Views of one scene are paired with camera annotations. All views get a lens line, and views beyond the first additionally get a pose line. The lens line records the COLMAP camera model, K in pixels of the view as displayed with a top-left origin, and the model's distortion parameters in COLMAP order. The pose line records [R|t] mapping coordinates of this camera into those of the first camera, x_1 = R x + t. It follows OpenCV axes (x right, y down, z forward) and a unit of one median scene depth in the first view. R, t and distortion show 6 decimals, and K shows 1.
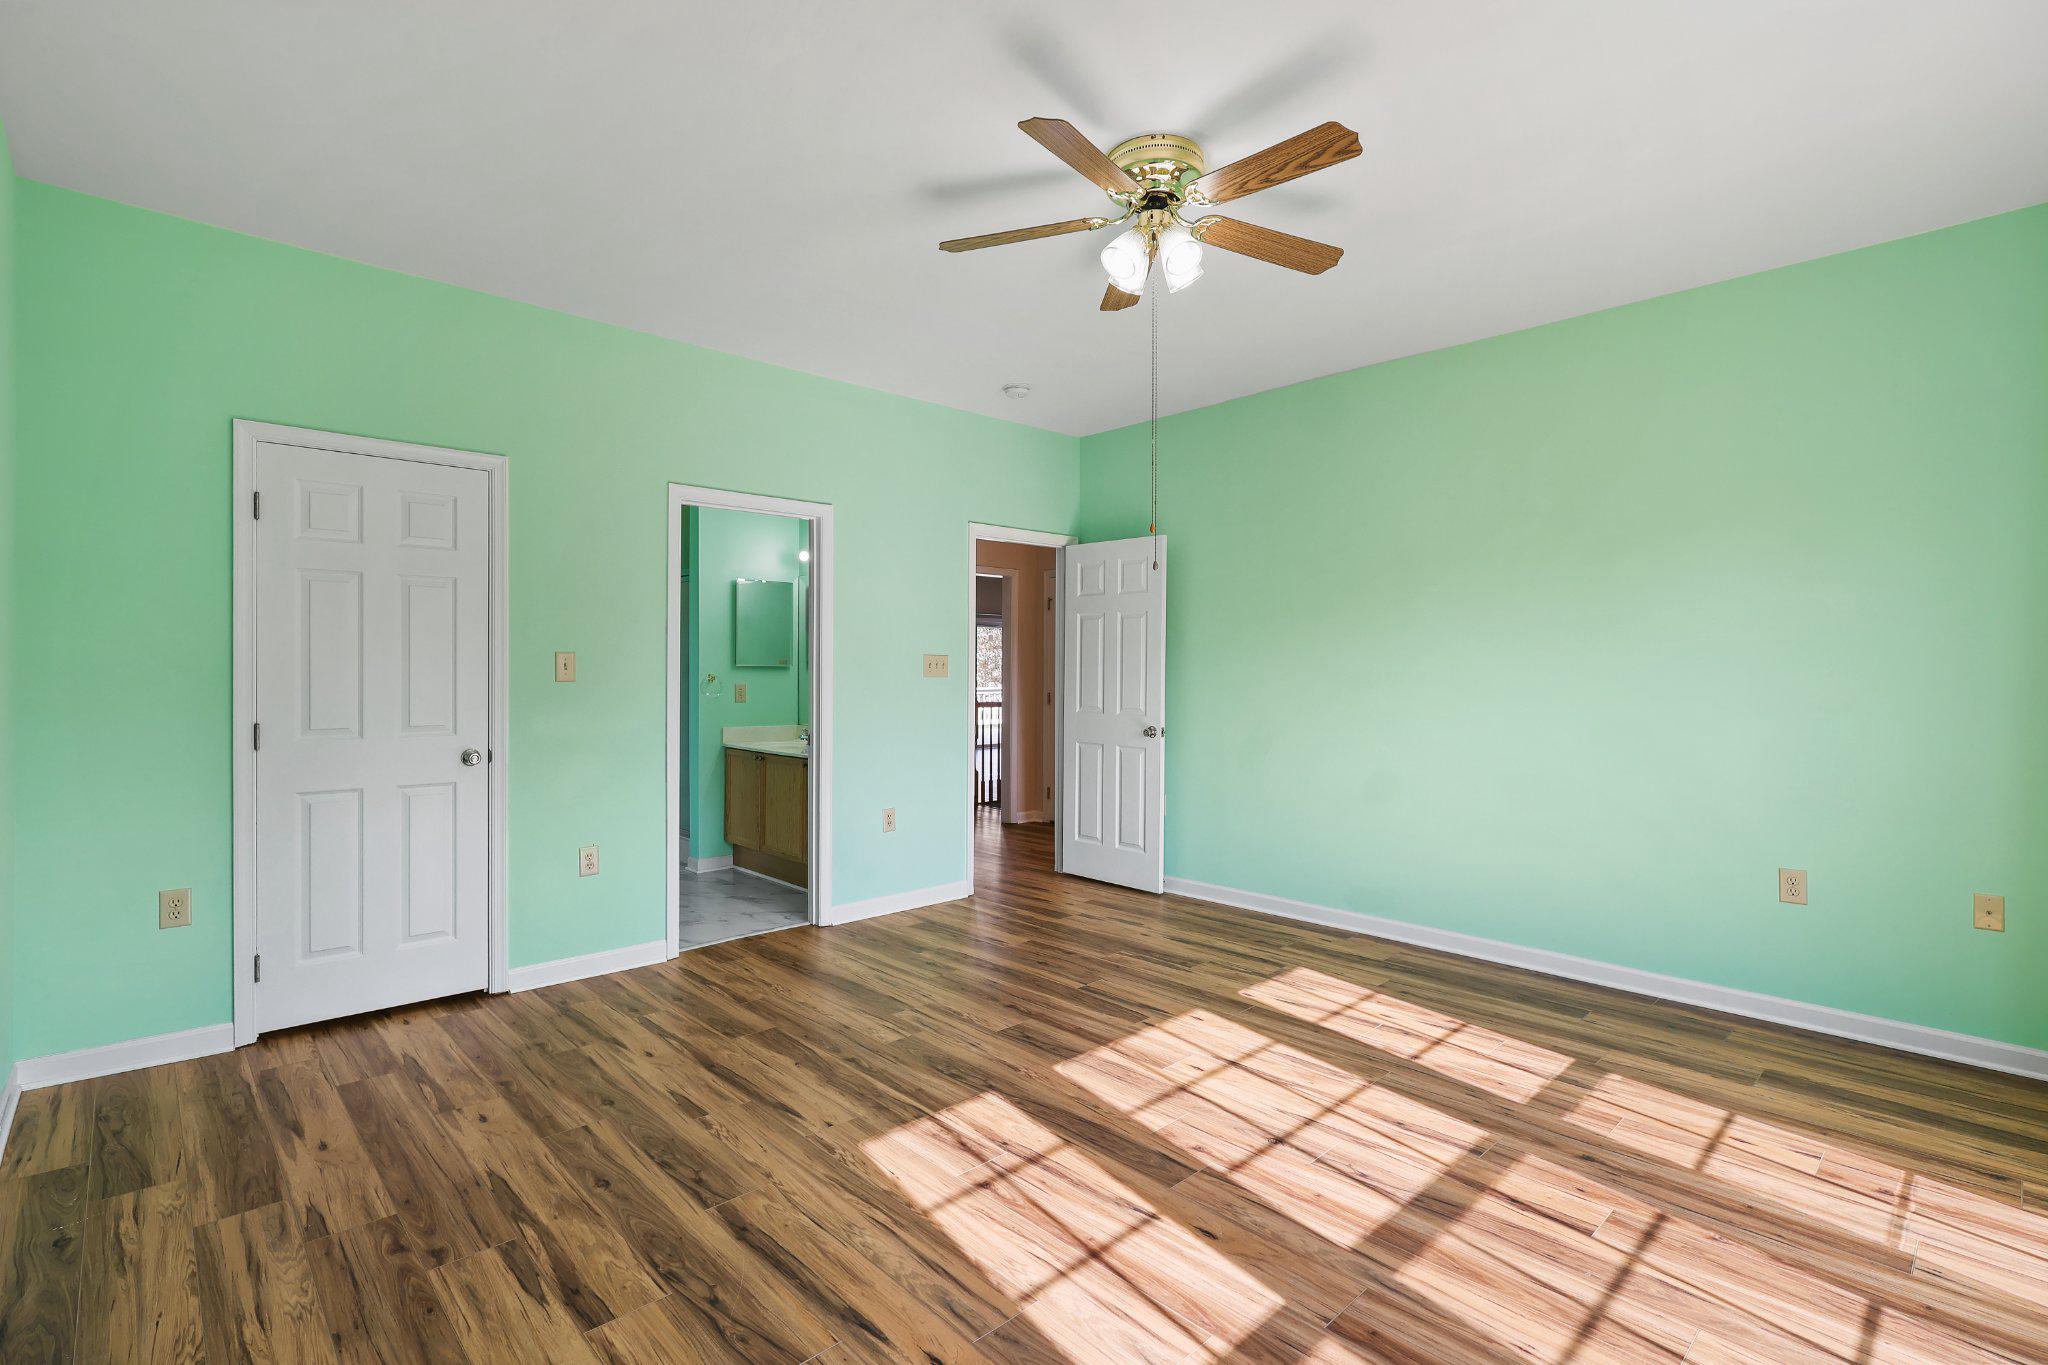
lens RADIAL K [[975.6, 0, 1029.8], [0, 975.6, 676.7], [0, 0, 1]] dist [-0.001103, 0.000071]
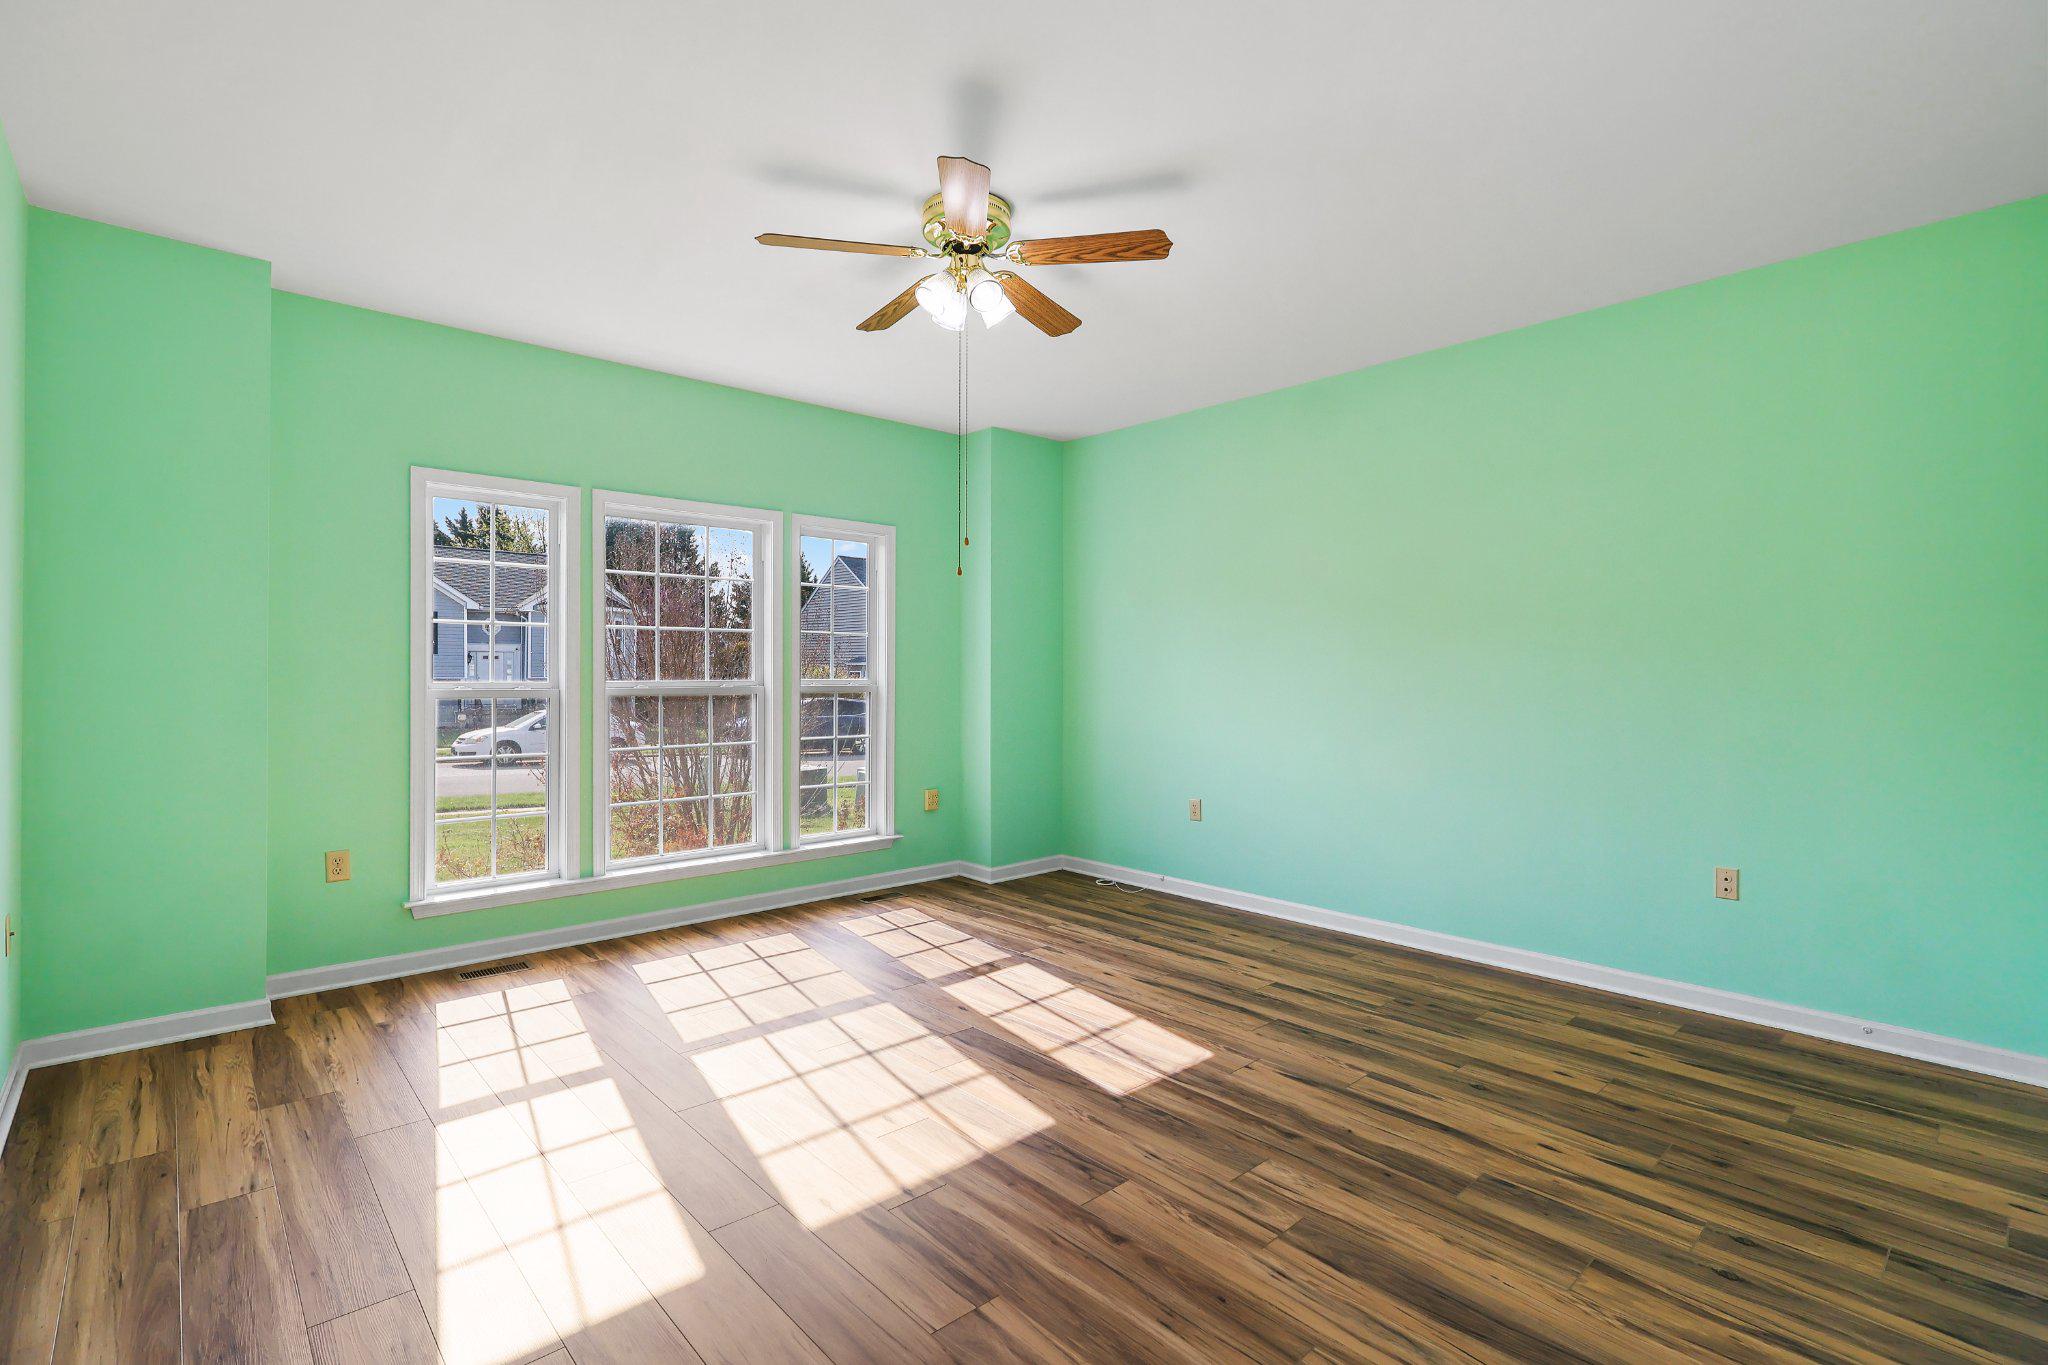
lens RADIAL K [[975.6, 0, 1024.6], [0, 975.6, 676.2], [0, 0, 1]] dist [-0.001103, 0.000071]
pose [[-0.999704, -0.005460, 0.023695, 0.033736], [-0.005144, 0.999897, 0.013389, -0.016381], [-0.023765, 0.013263, -0.999630, 2.103997]]
